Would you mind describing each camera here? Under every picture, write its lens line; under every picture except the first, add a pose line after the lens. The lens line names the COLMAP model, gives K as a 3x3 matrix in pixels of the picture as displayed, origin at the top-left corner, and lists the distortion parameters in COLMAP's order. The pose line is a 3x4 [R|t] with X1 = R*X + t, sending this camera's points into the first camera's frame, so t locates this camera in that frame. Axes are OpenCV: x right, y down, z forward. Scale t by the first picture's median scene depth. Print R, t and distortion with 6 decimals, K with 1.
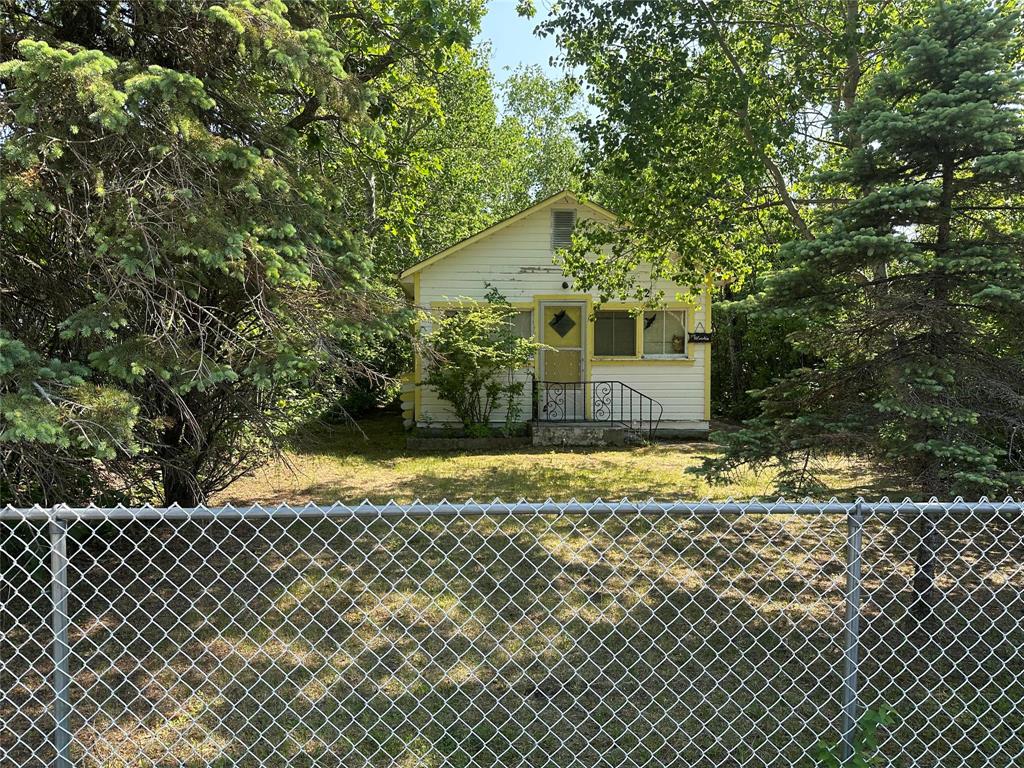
lens RADIAL K [[710.8, 0, 506.8], [0, 710.8, 382.4], [0, 0, 1]] dist [0.067931, 0.000082]
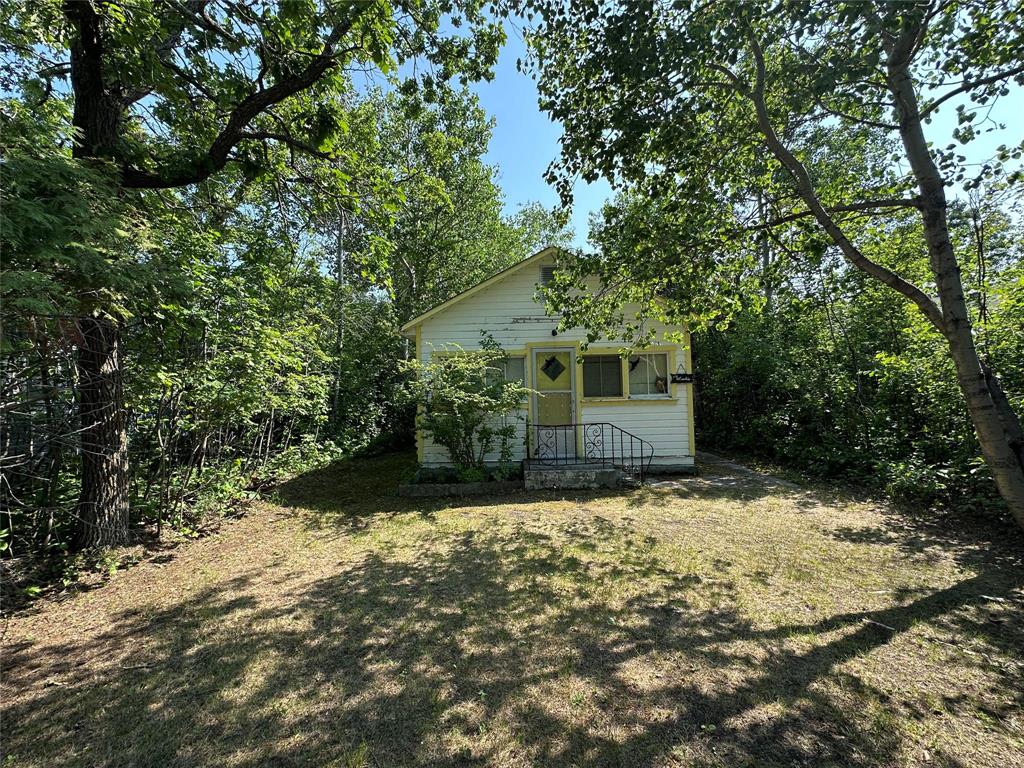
lens RADIAL K [[407.8, 0, 517.0], [0, 407.8, 382.7], [0, 0, 1]] dist [-0.005832, 0.001206]
pose [[0.998633, -0.026588, -0.045006, 0.052664], [0.023671, 0.997661, -0.064133, -0.023607], [0.046606, 0.062980, 0.996926, 0.397811]]
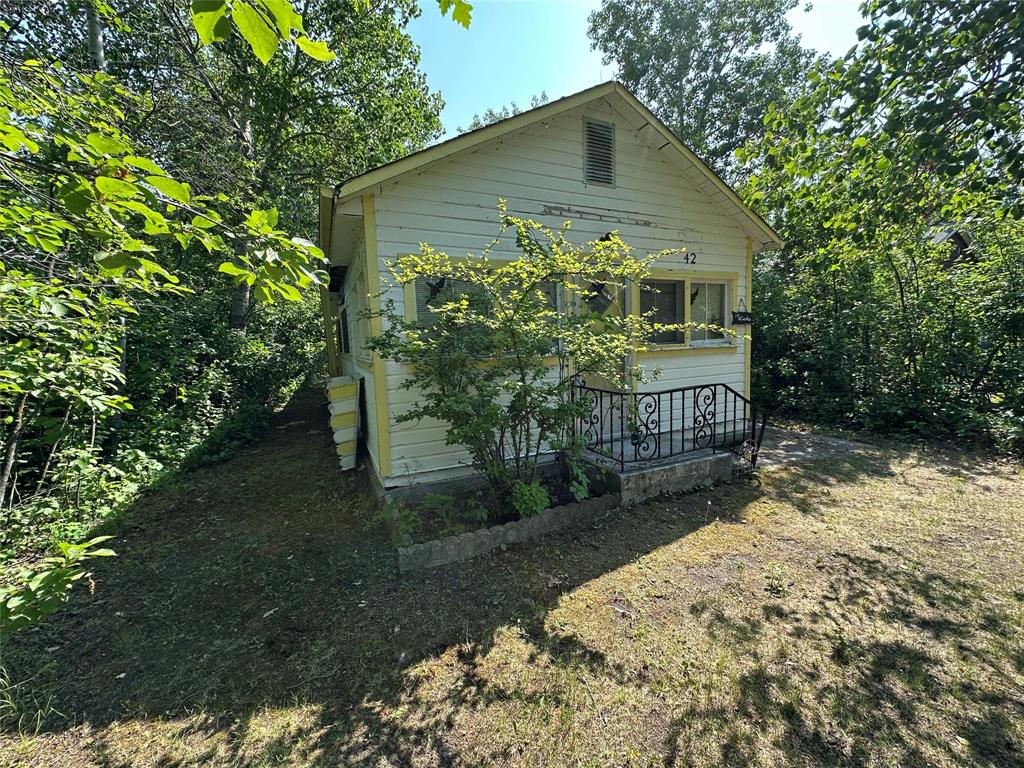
lens RADIAL K [[407.8, 0, 512.7], [0, 407.8, 379.2], [0, 0, 1]] dist [-0.005832, 0.001206]
pose [[0.927179, -0.066170, 0.368729, -0.150037], [0.049235, 0.997263, 0.055162, -0.033246], [-0.371370, -0.032991, 0.927899, 0.701963]]
